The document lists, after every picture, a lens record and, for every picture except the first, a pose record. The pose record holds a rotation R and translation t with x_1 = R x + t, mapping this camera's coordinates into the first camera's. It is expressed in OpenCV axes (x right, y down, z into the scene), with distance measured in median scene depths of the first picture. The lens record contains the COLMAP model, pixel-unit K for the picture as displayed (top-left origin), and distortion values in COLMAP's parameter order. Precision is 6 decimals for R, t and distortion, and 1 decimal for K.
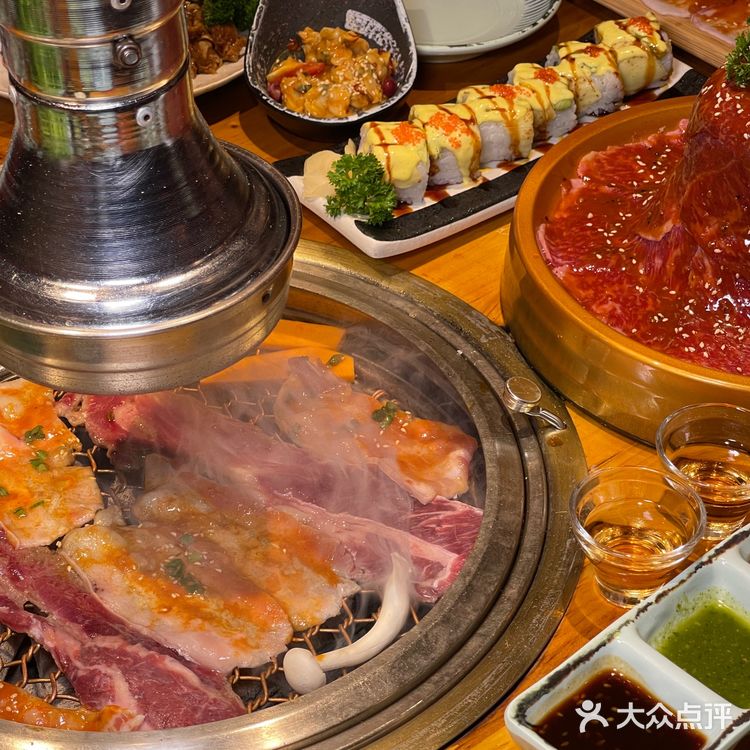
lens RADIAL K [[1882.6, 0, 368.6], [0, 1882.6, 379.1], [0, 0, 1]] dist [0.163290, 0.000000]
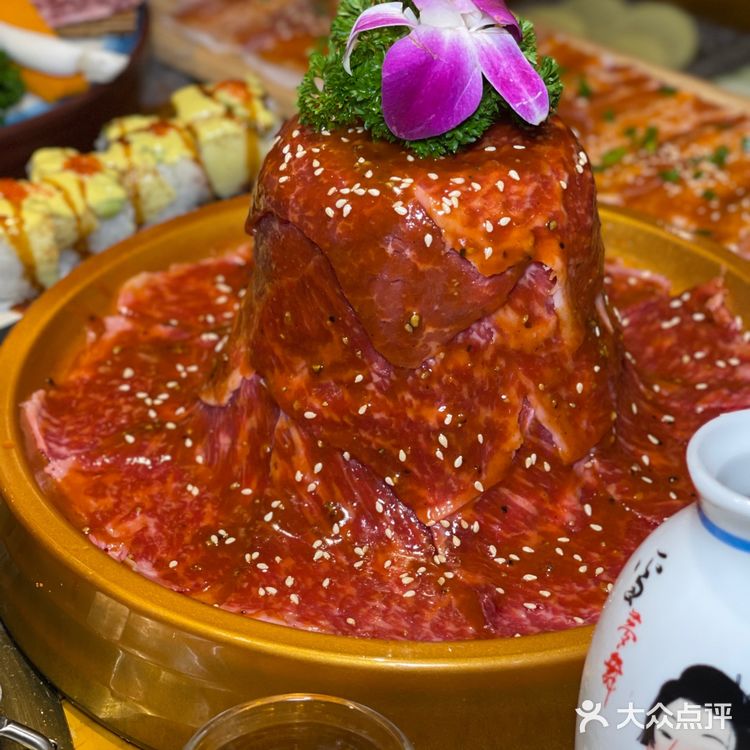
lens RADIAL K [[1882.6, 0, 383.2], [0, 1882.6, 373.0], [0, 0, 1]] dist [0.163290, 0.000000]
pose [[0.993977, -0.063496, 0.089325, 0.149666], [0.073082, 0.991406, -0.108502, -0.015796], [-0.081668, 0.114376, 0.990075, 0.410738]]
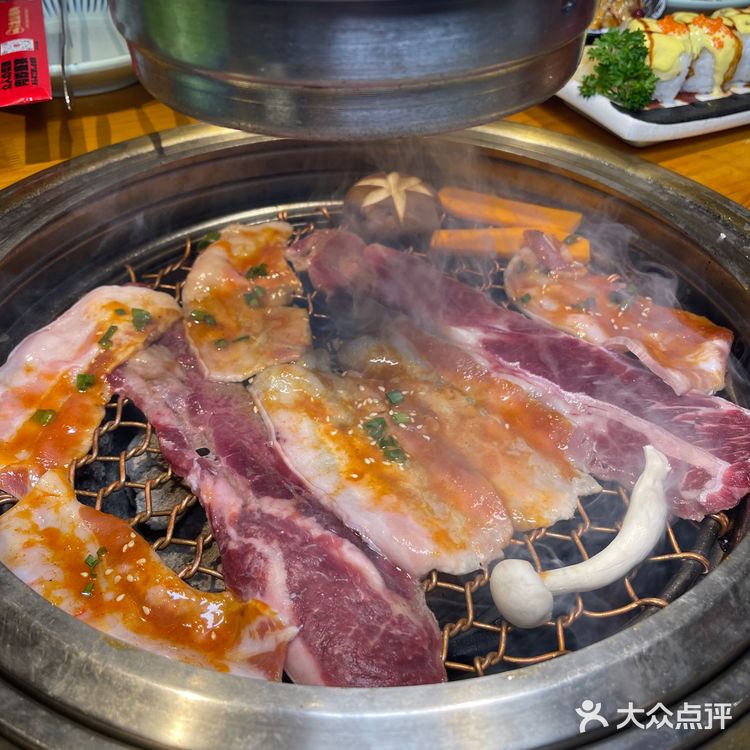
lens RADIAL K [[794.0, 0, 377.7], [0, 794.0, 381.9], [0, 0, 1]] dist [0.002917, 0.000000]
pose [[0.981599, 0.138413, -0.131546, -0.053342], [-0.133268, 0.989956, 0.047186, 0.058474], [0.136756, -0.028787, 0.990186, 0.601718]]
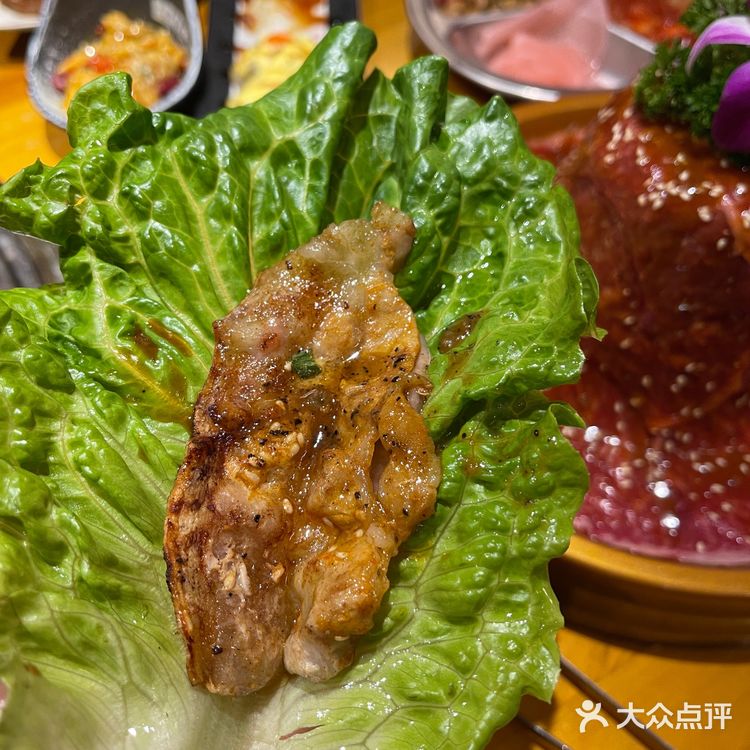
lens RADIAL K [[794.0, 0, 374.7], [0, 794.0, 377.5], [0, 0, 1]] dist [0.002917, 0.000000]
pose [[0.982390, 0.134203, -0.129998, 0.138970], [-0.091955, 0.952943, 0.288866, -0.131194], [0.162647, -0.271825, 0.948502, 0.644559]]
